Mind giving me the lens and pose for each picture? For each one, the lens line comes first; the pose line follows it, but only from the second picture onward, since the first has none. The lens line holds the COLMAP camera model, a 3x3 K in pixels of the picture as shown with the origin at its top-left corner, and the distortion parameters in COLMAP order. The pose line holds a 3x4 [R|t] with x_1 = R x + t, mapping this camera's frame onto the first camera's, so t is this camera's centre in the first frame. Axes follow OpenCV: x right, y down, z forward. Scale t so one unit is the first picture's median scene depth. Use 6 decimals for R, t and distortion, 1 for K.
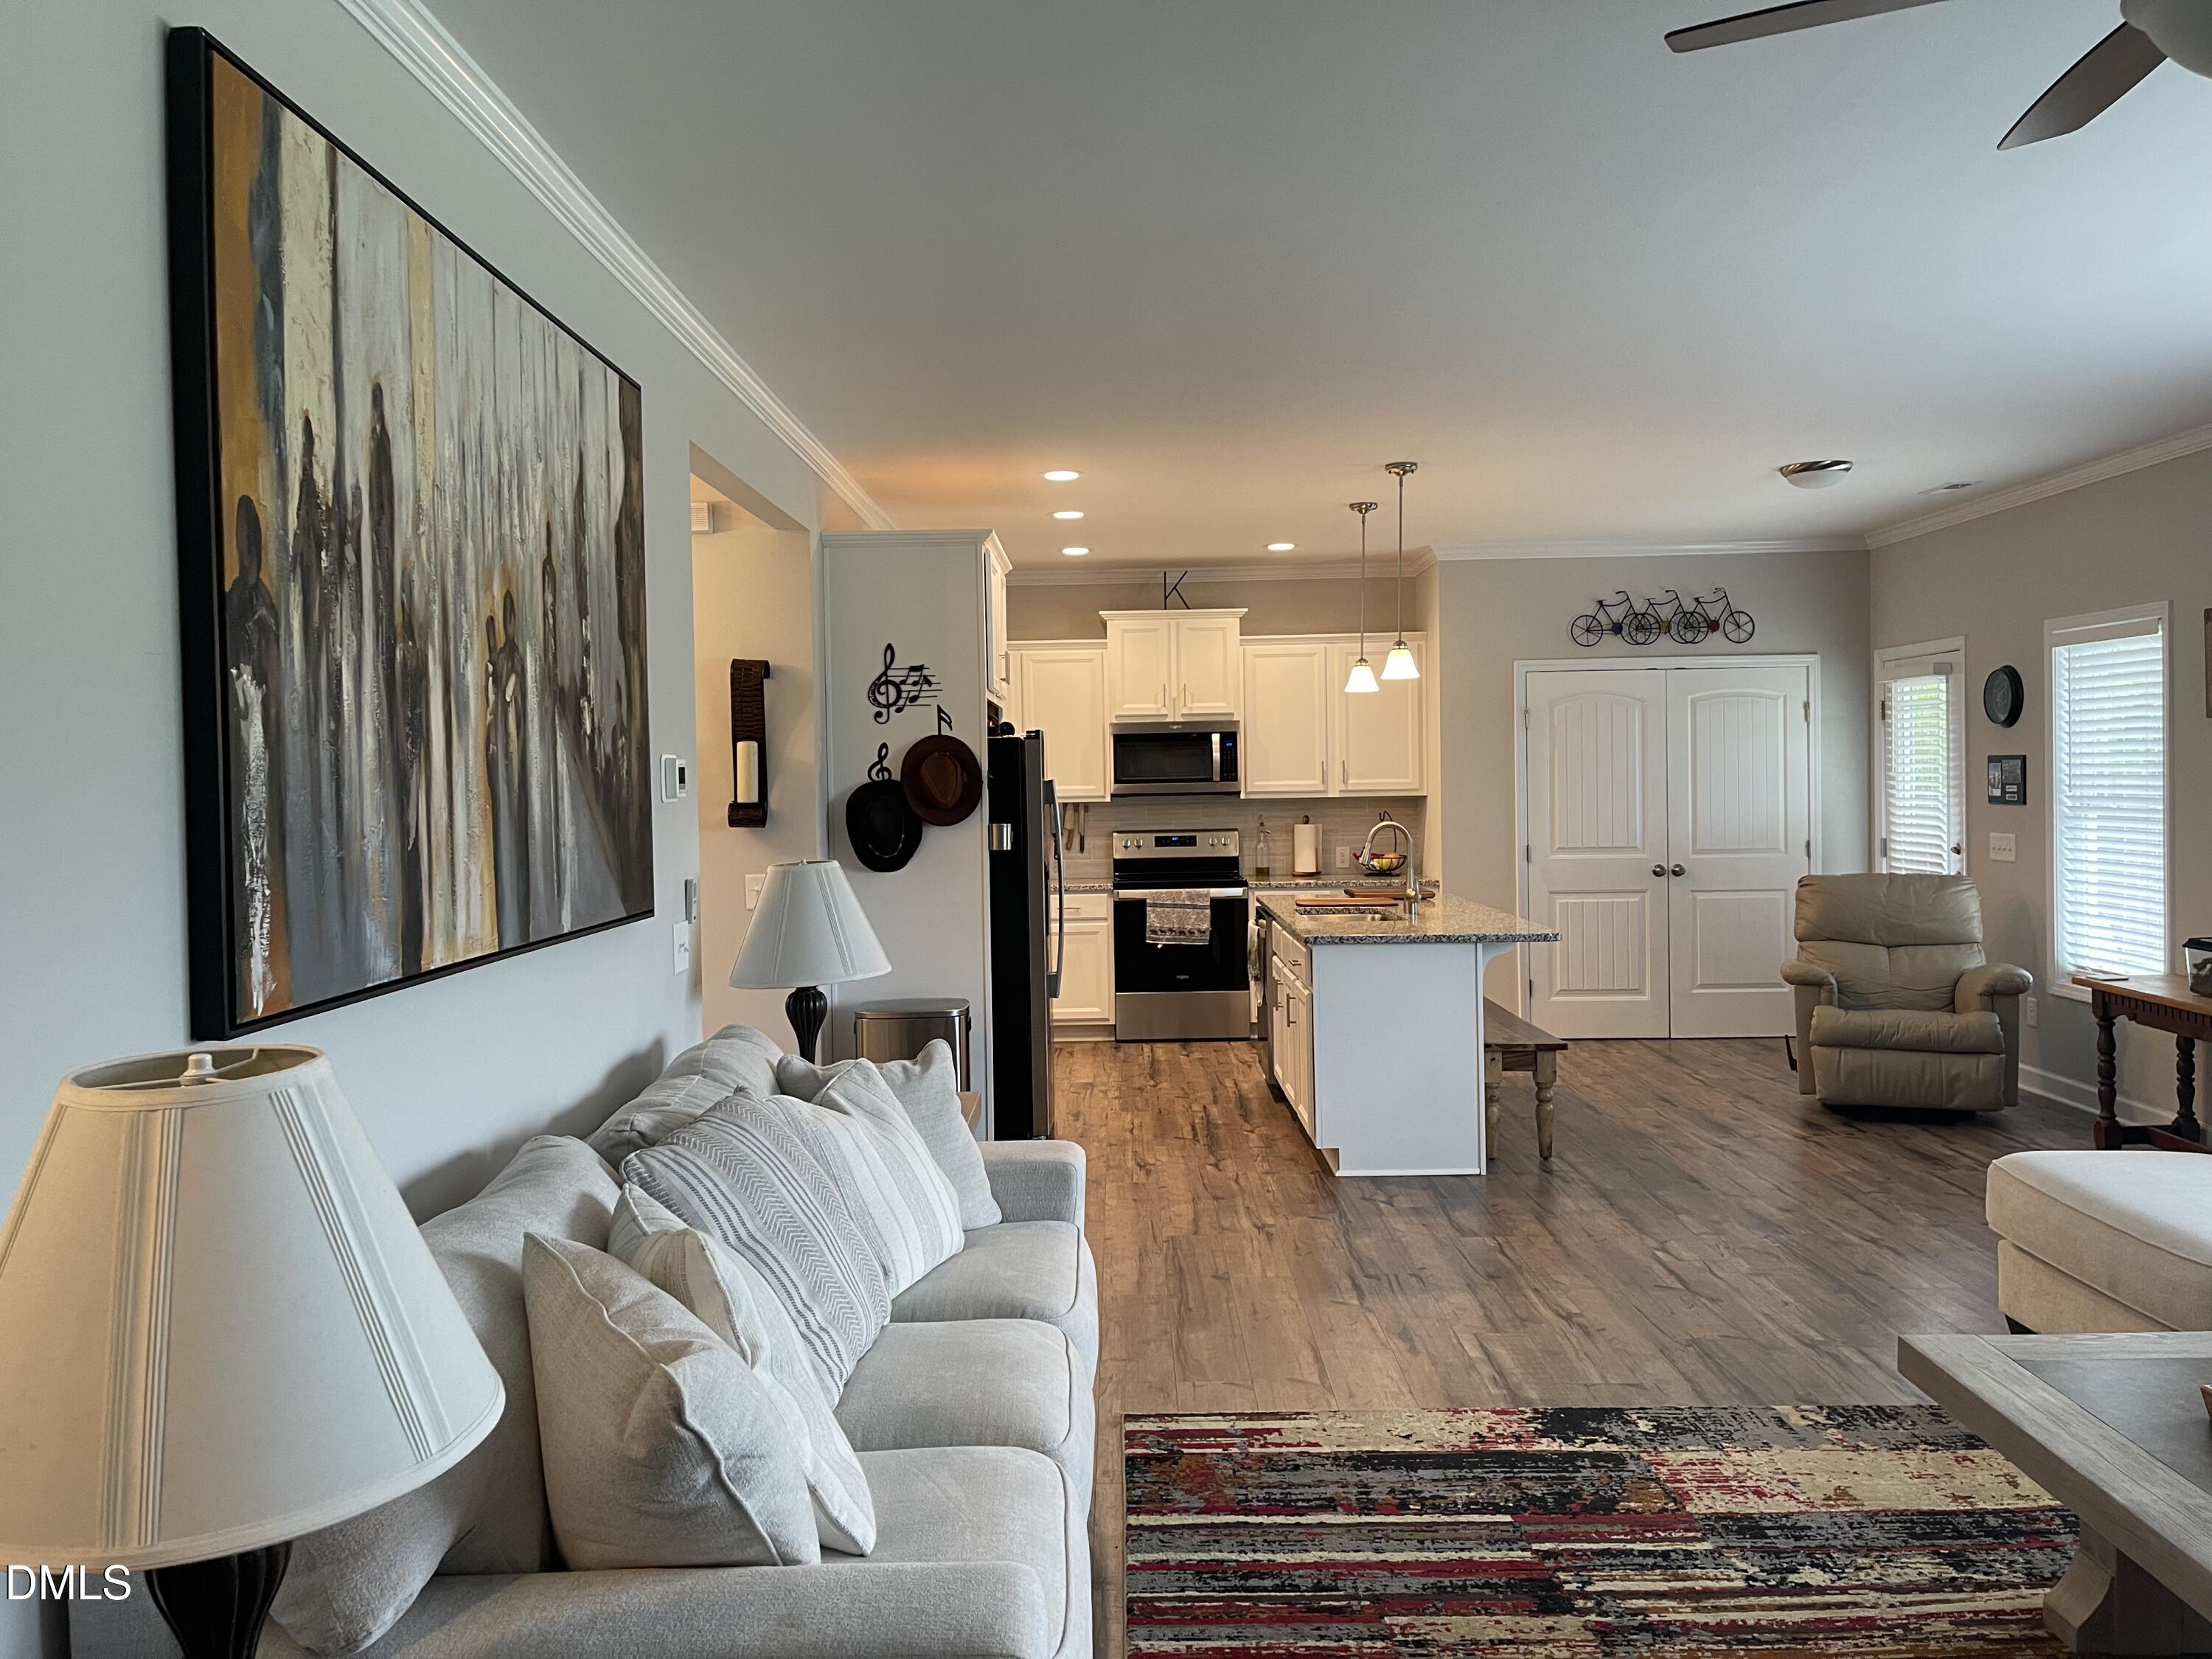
lens RADIAL K [[1663.8, 0, 1095.8], [0, 1663.8, 818.1], [0, 0, 1]] dist [0.074168, -0.097896]
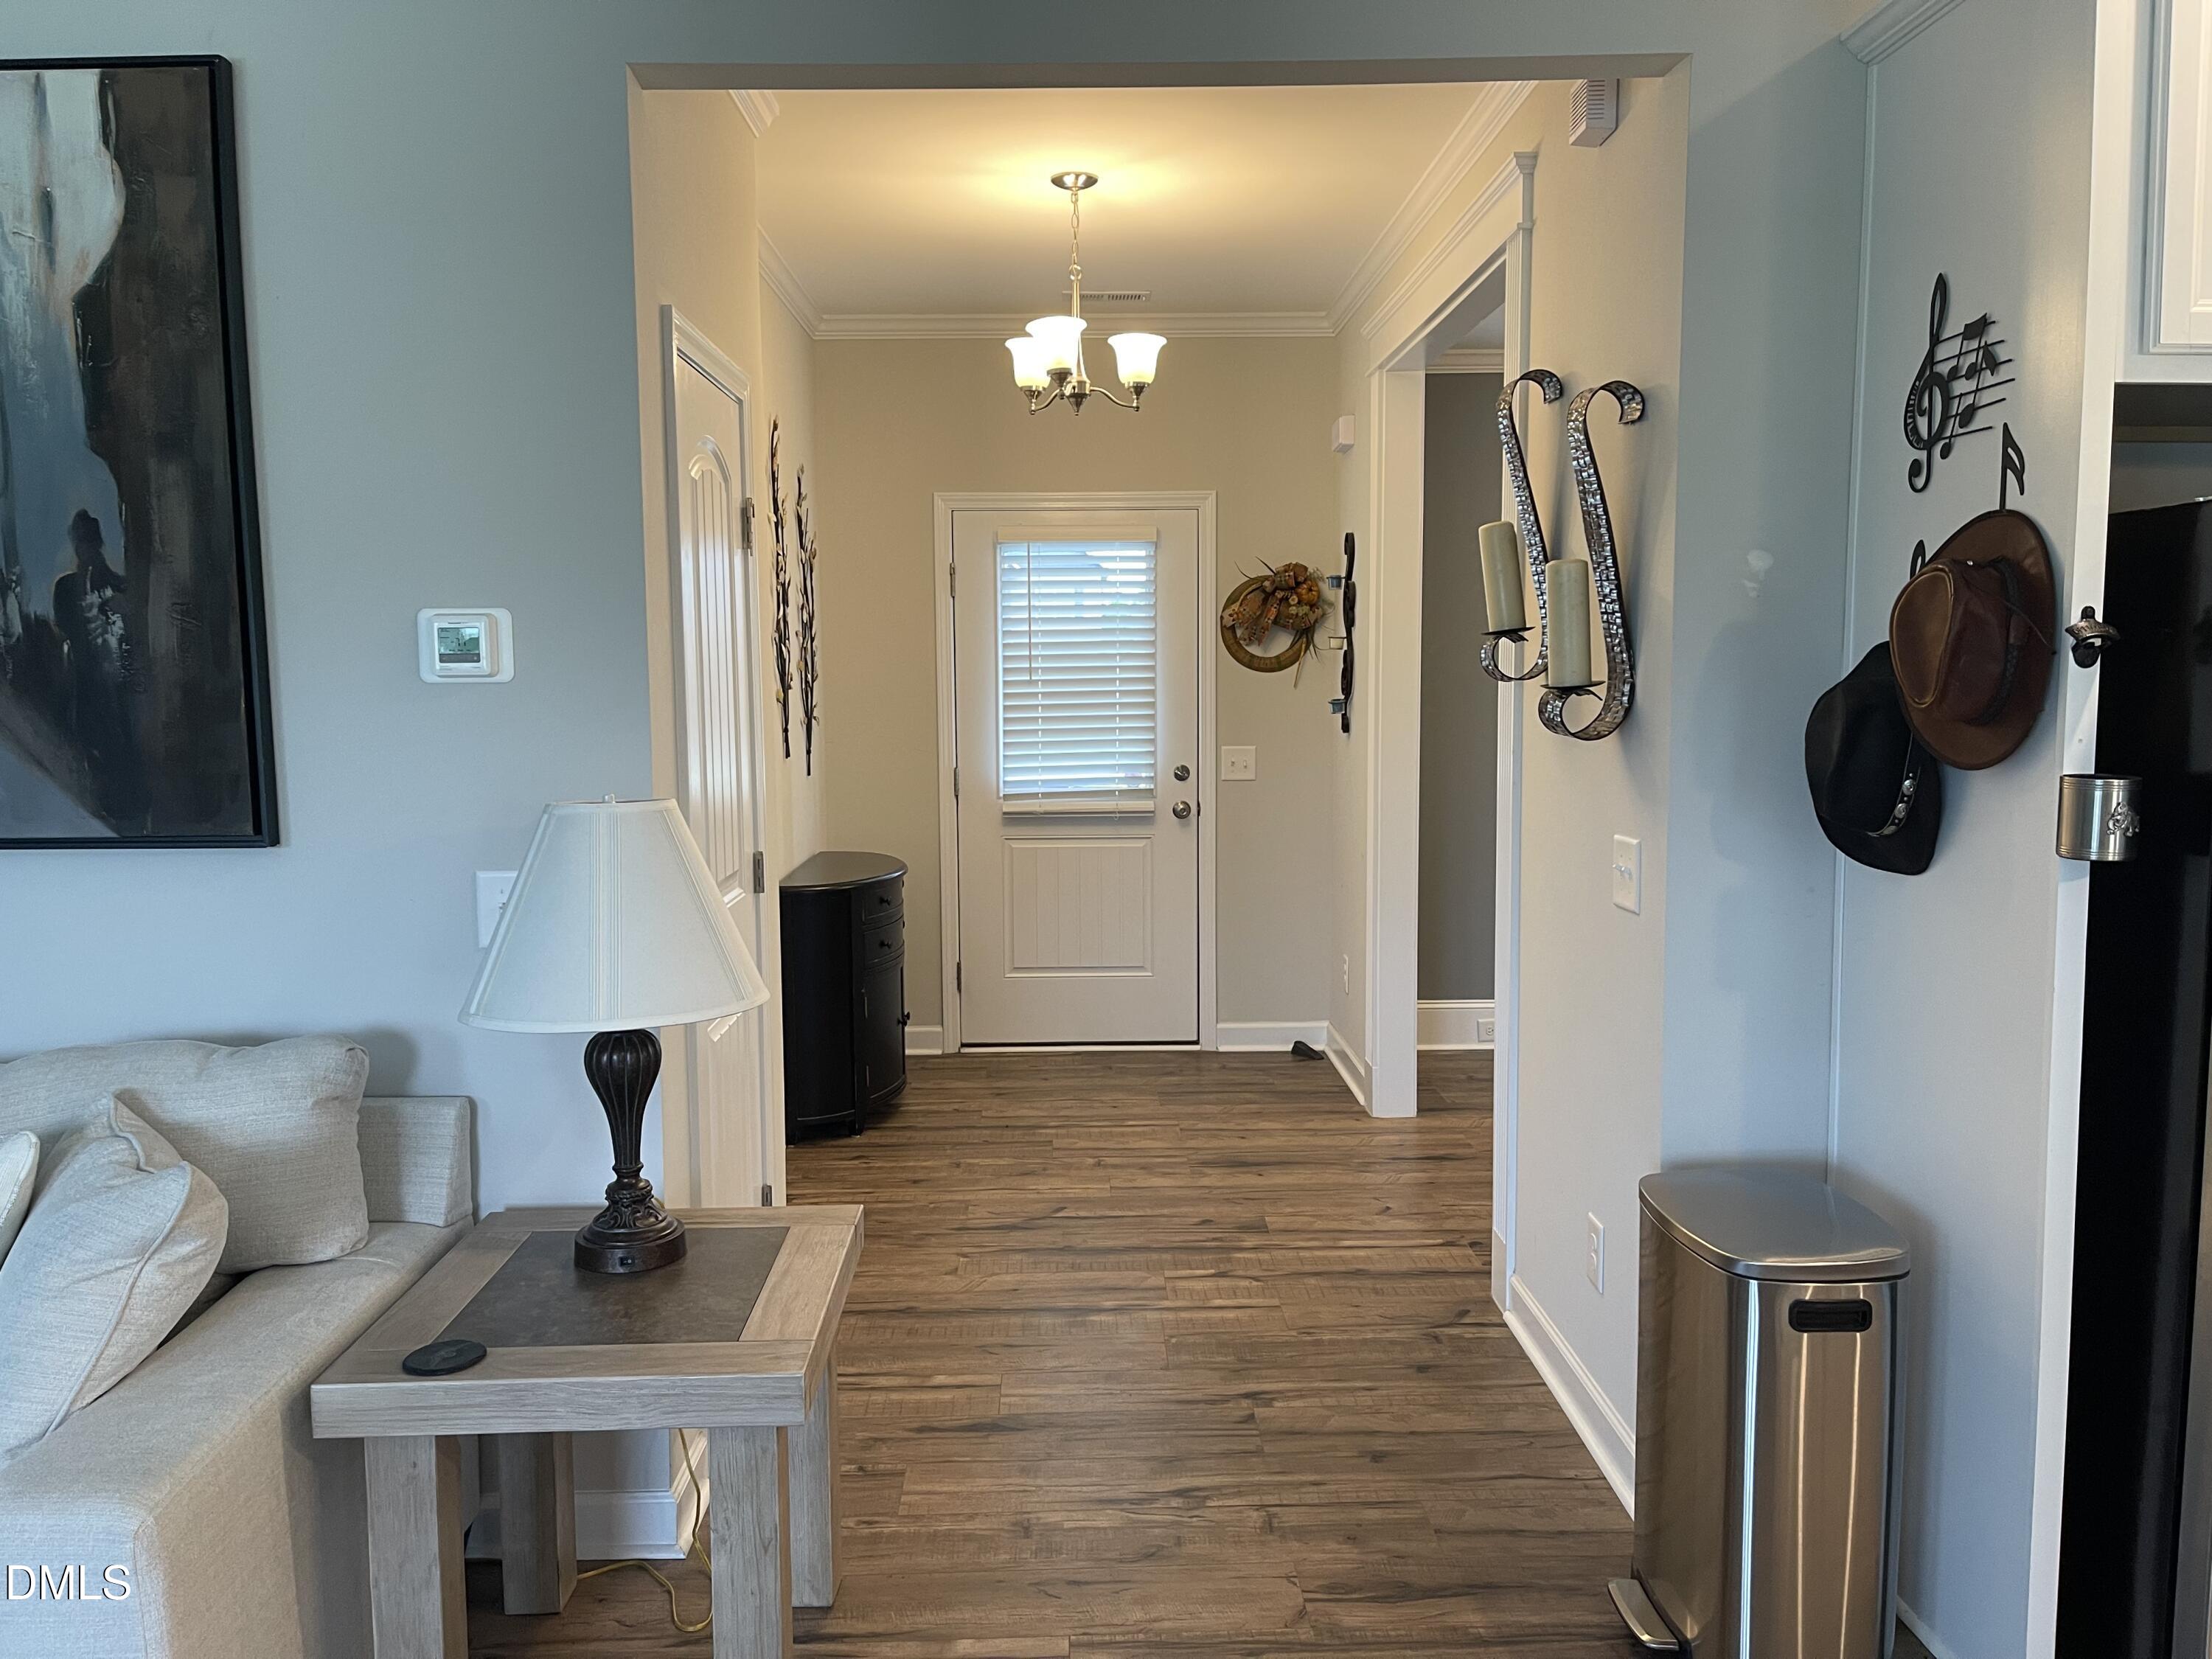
lens RADIAL K [[1663.8, 0, 1094.3], [0, 1663.8, 832.0], [0, 0, 1]] dist [0.074168, -0.097896]
pose [[0.031226, 0.119448, -0.992349, 0.184482], [-0.015715, 0.992769, 0.119004, -0.015086], [0.999389, 0.011879, 0.032877, 0.554510]]
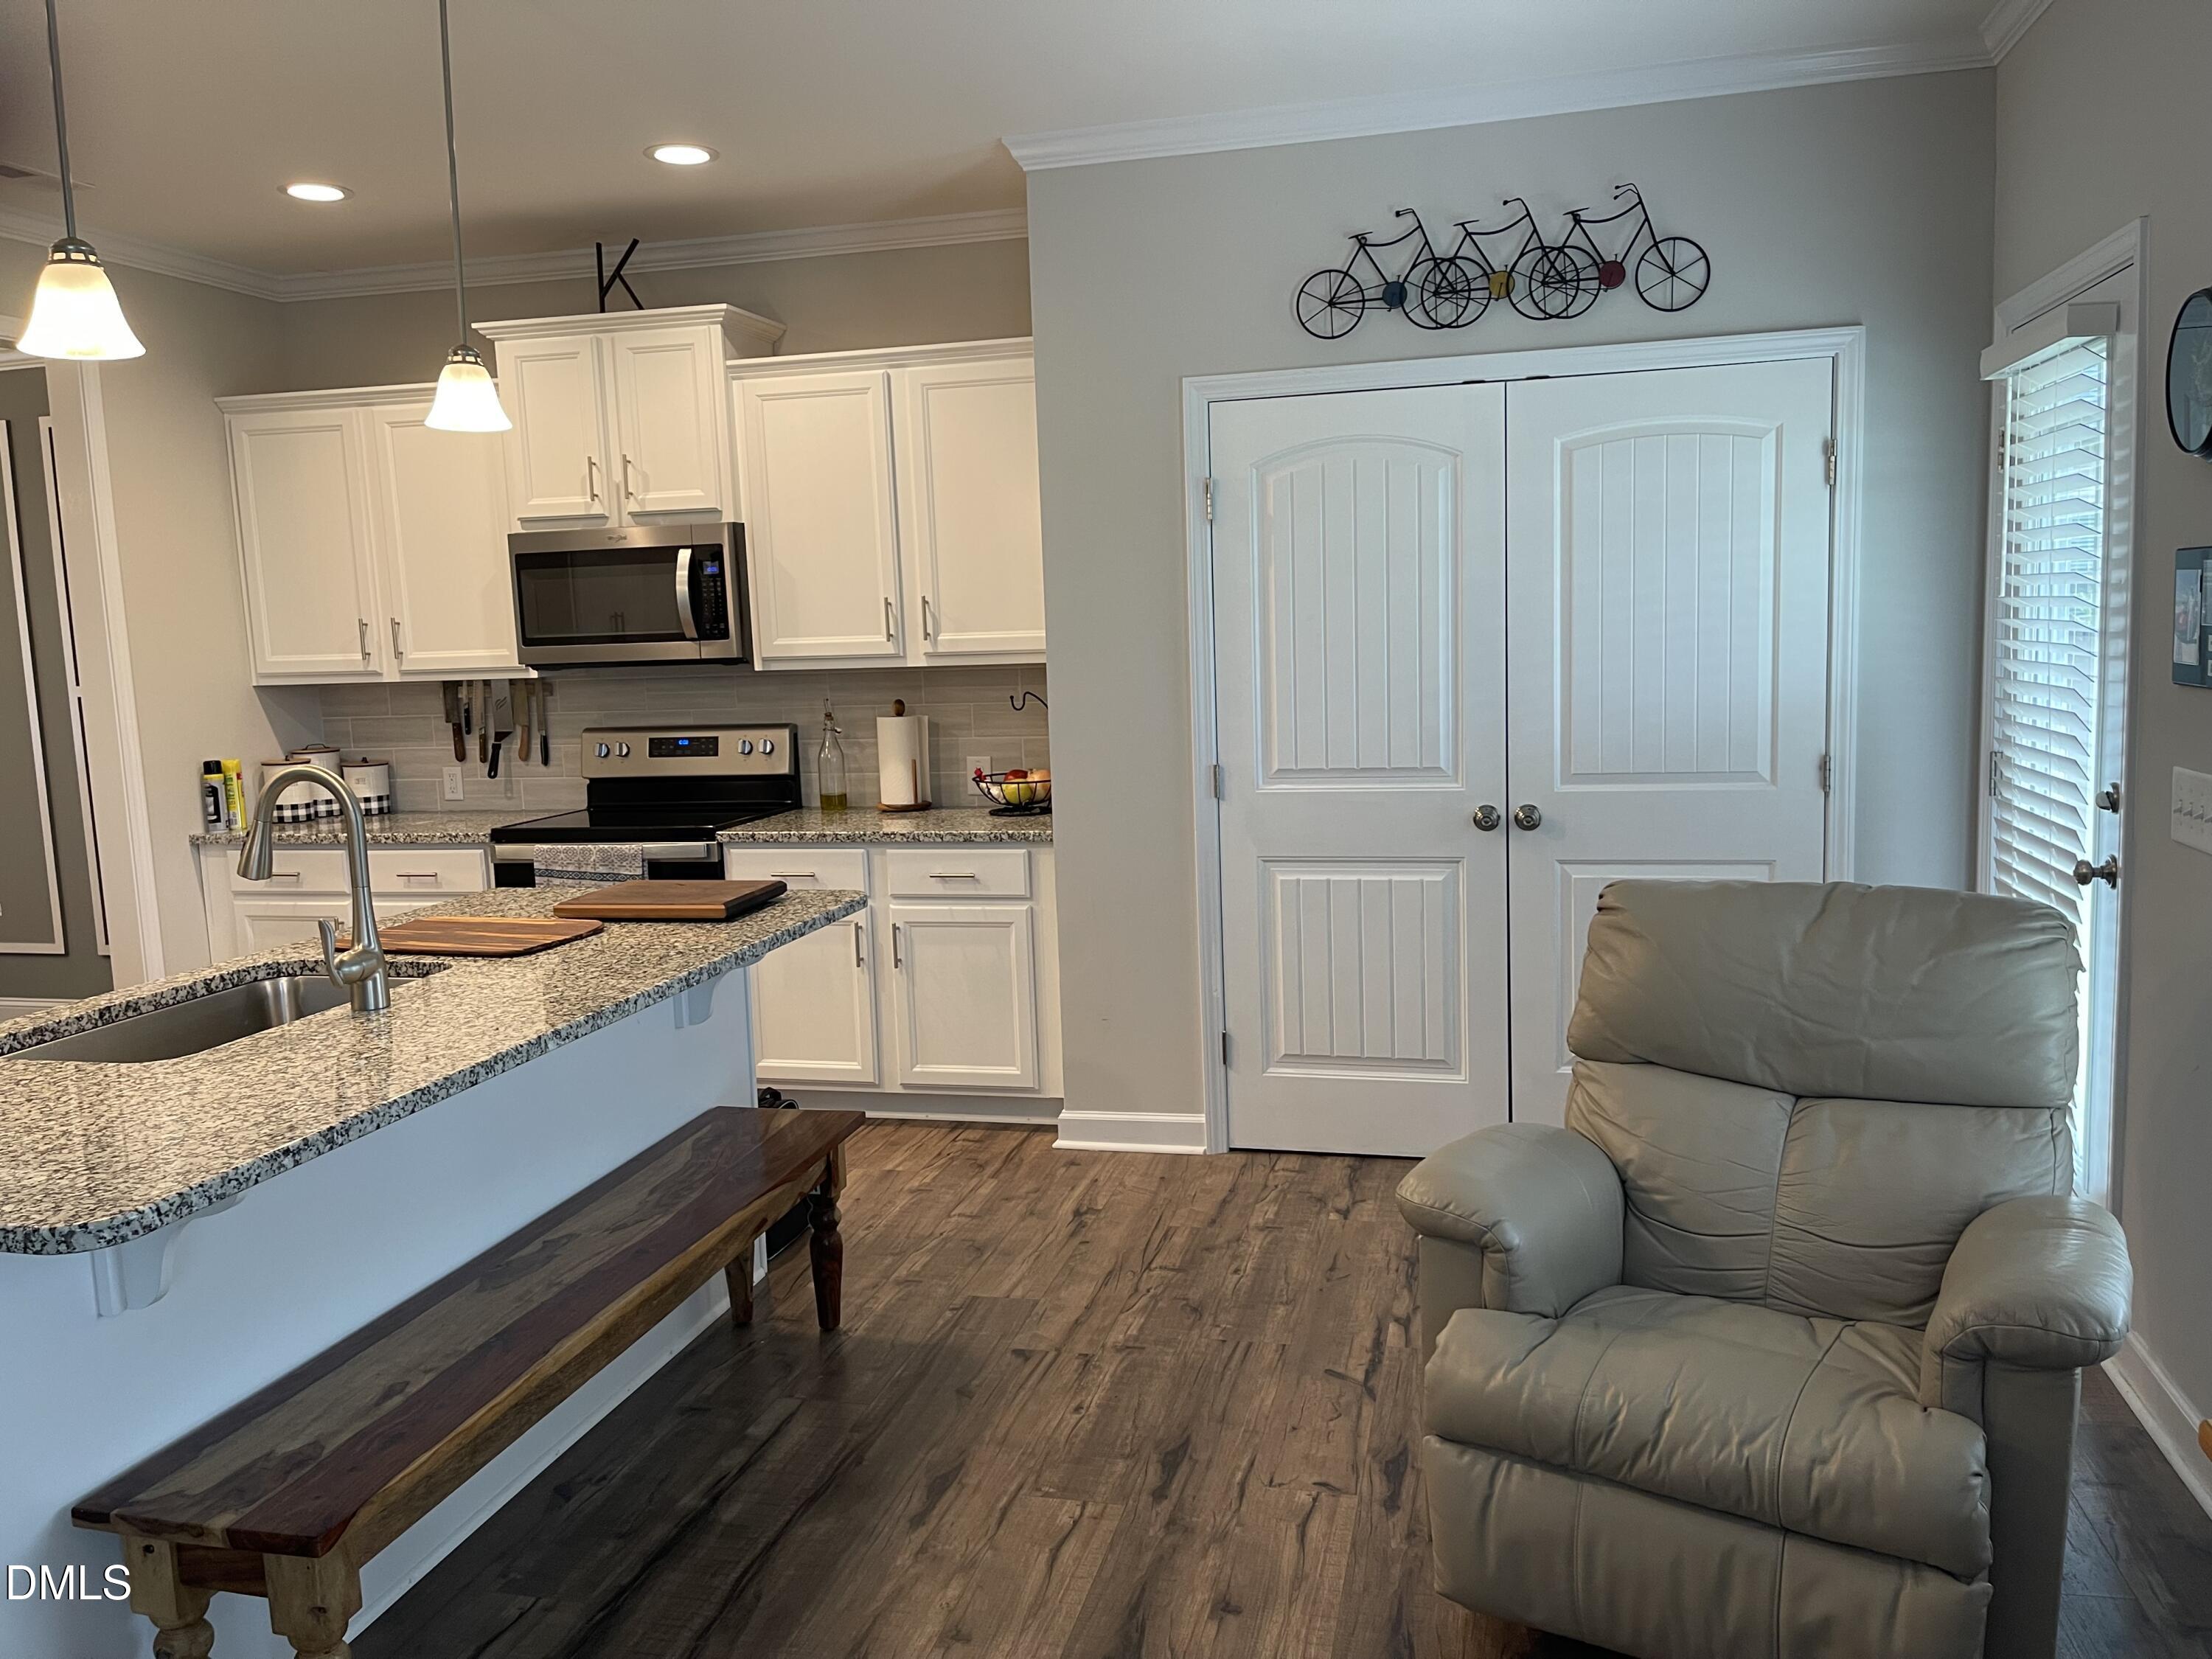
lens RADIAL K [[1663.8, 0, 1109.1], [0, 1663.8, 828.8], [0, 0, 1]] dist [0.074168, -0.097896]
pose [[0.974690, 0.010131, -0.223332, 0.338532], [0.012996, 0.994716, 0.101840, -0.015194], [0.223183, -0.102165, 0.969408, 0.520328]]
